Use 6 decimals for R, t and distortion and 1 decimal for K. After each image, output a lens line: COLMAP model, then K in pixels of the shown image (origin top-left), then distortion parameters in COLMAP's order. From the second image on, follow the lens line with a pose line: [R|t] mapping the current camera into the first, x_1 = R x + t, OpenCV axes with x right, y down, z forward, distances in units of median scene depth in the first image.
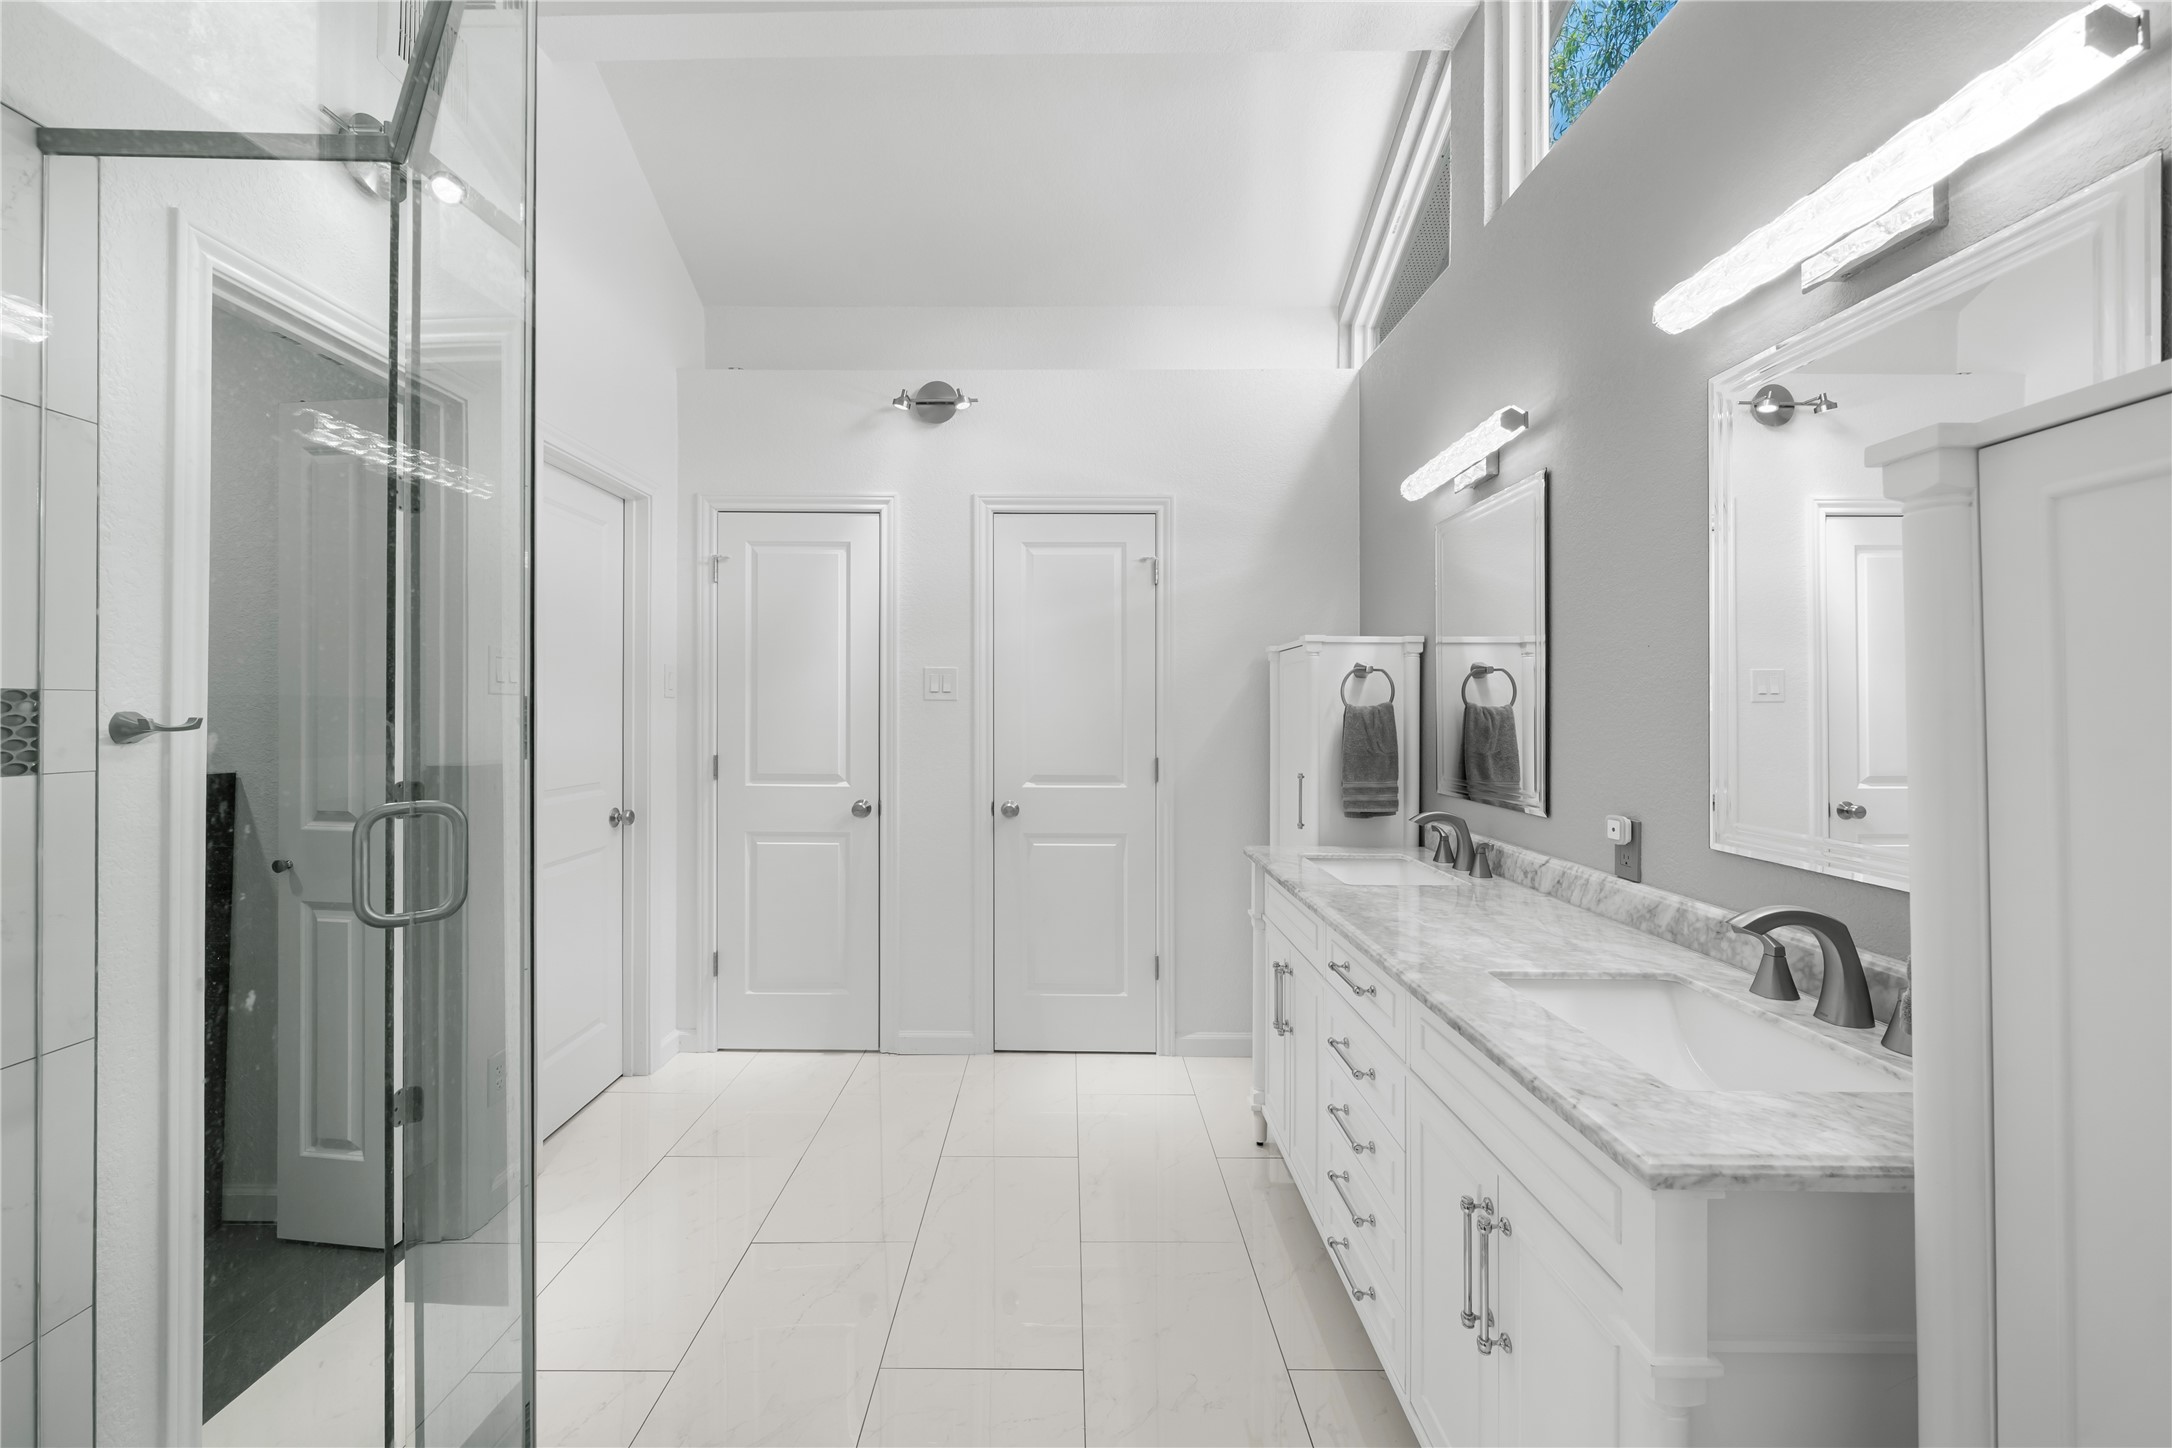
lens RADIAL K [[831.0, 0, 1083.3], [0, 831.0, 712.7], [0, 0, 1]] dist [-0.000388, -0.000013]
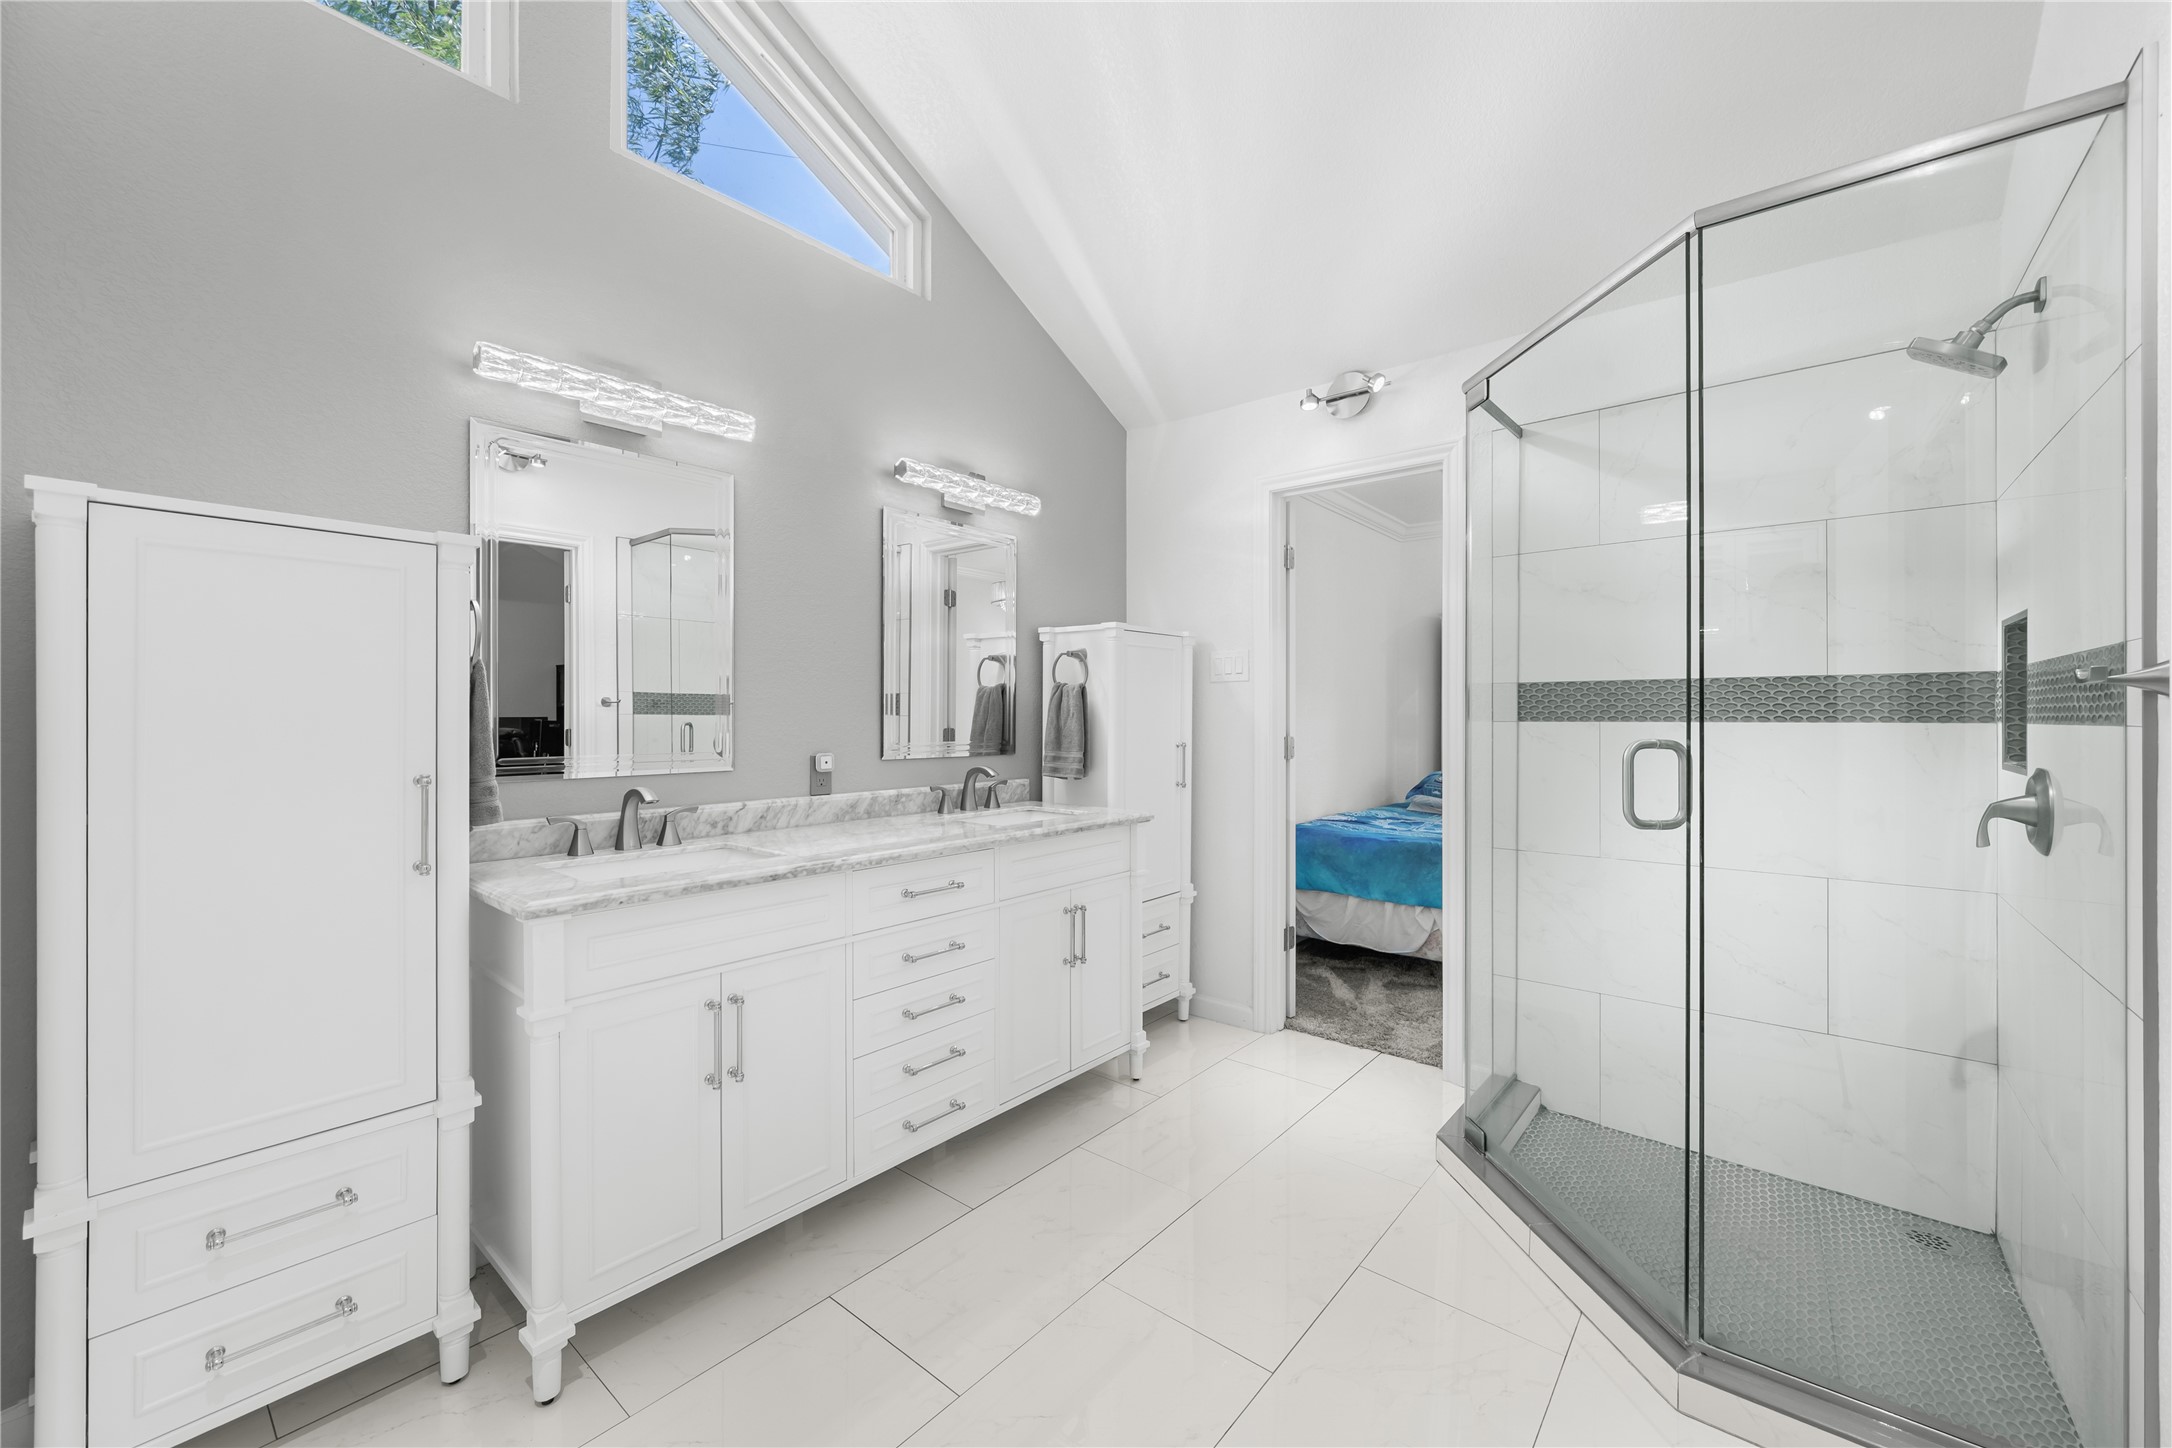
lens RADIAL K [[831.0, 0, 1084.0], [0, 831.0, 716.4], [0, 0, 1]] dist [-0.000388, -0.000013]
pose [[-0.760422, -0.005529, 0.649406, -0.676675], [-0.006941, 0.999976, 0.000386, 0.049855], [-0.649393, -0.004214, -0.760442, 1.781946]]
